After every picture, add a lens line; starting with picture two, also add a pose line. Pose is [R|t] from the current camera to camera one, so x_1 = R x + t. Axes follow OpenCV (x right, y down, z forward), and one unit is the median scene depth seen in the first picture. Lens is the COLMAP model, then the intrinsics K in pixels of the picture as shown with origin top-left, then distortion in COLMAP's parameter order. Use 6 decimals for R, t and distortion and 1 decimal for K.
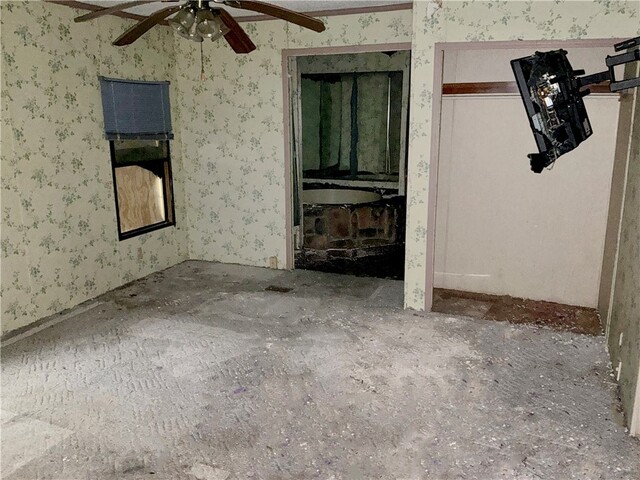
lens RADIAL K [[532.4, 0, 320.0], [0, 532.4, 240.0], [0, 0, 1]] dist [0.004922, 0.002098]
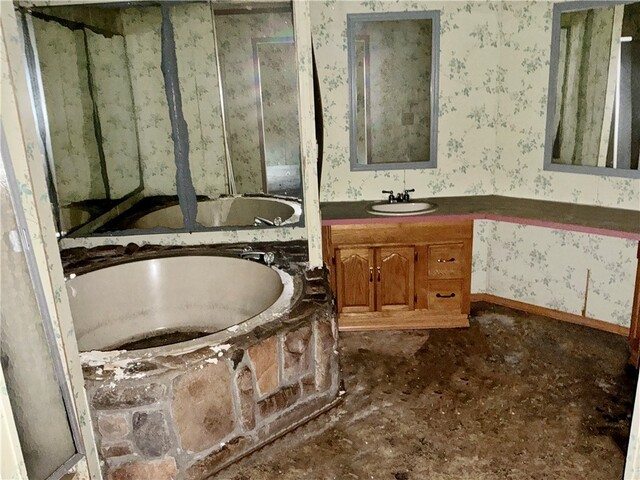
lens RADIAL K [[532.4, 0, 320.0], [0, 532.4, 240.0], [0, 0, 1]] dist [0.004922, 0.002098]
pose [[0.917088, -0.140818, 0.372988, -0.009538], [0.124435, 0.989910, 0.067777, -0.148222], [-0.378769, -0.015744, 0.925358, 0.640341]]
